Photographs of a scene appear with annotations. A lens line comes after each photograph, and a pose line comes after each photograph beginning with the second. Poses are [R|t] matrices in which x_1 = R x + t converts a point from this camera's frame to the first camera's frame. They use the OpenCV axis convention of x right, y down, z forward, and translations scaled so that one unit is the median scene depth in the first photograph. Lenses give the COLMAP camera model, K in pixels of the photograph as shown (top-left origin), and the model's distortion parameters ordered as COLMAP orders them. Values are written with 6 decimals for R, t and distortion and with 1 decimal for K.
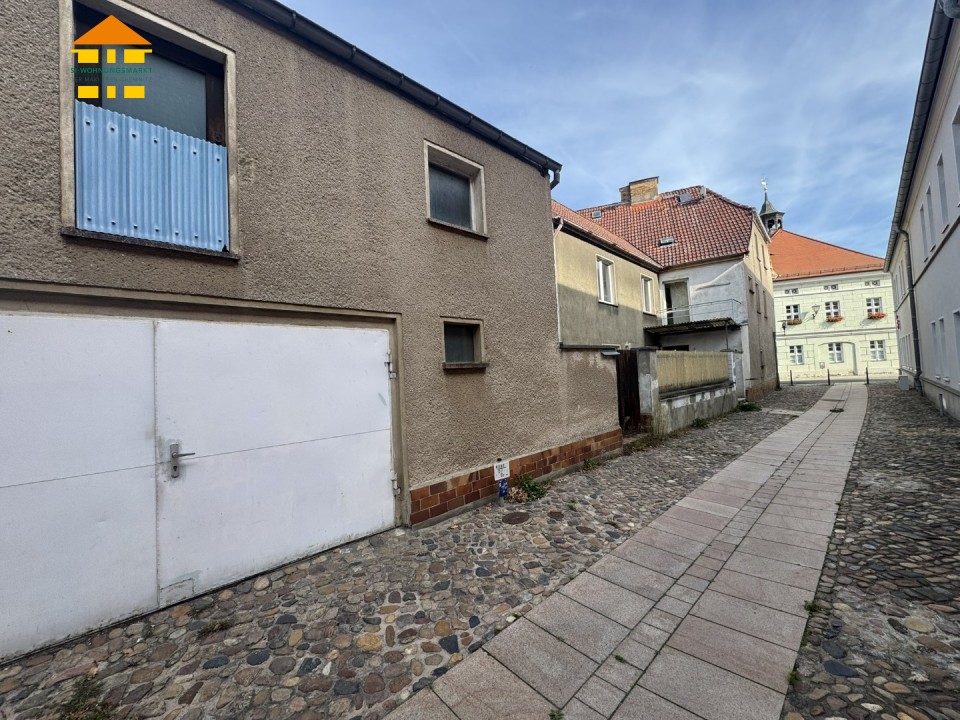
lens RADIAL K [[382.2, 0, 480.1], [0, 382.2, 357.7], [0, 0, 1]] dist [-0.002932, 0.000162]
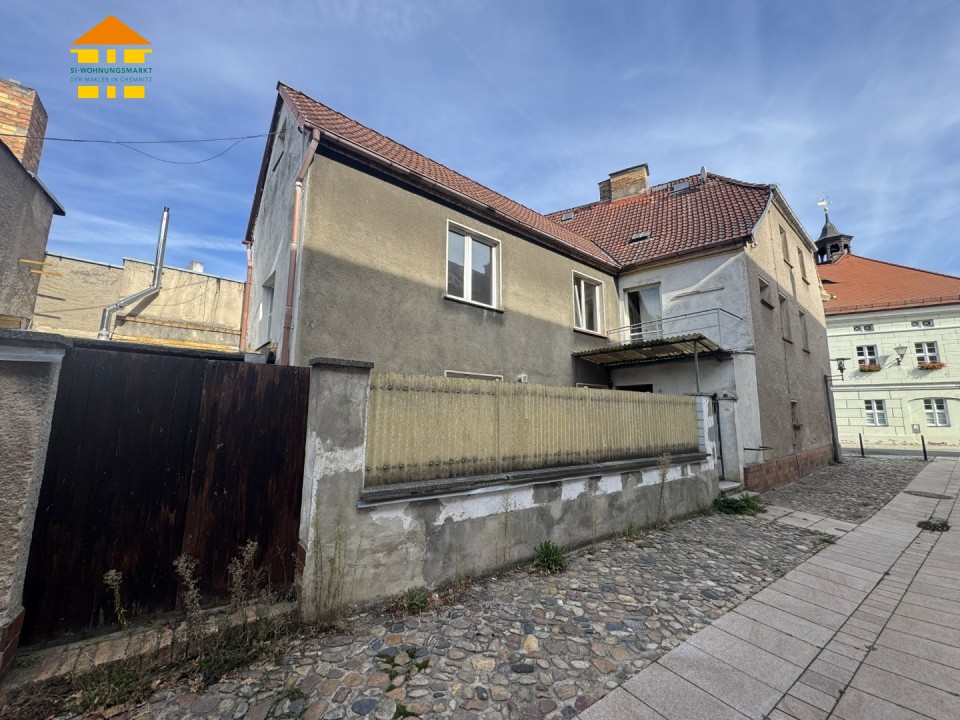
lens RADIAL K [[382.2, 0, 480.1], [0, 382.2, 357.7], [0, 0, 1]] dist [-0.002932, 0.000162]
pose [[0.990954, 0.033337, -0.129997, 1.099427], [-0.047231, 0.993317, -0.105312, 0.005963], [0.125618, 0.110499, 0.985906, 1.114955]]
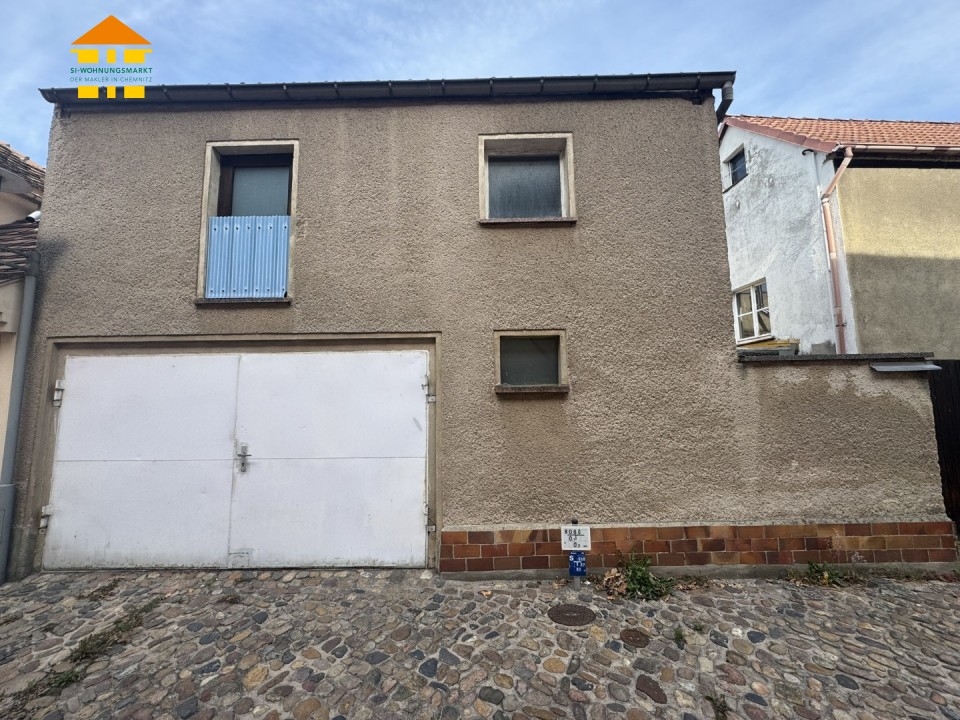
lens RADIAL K [[382.2, 0, 480.1], [0, 382.2, 357.7], [0, 0, 1]] dist [-0.002932, 0.000162]
pose [[0.720010, -0.039304, -0.692850, 0.415921], [0.008020, 0.998799, -0.048325, -0.007004], [0.693917, 0.029238, 0.719461, 0.340406]]
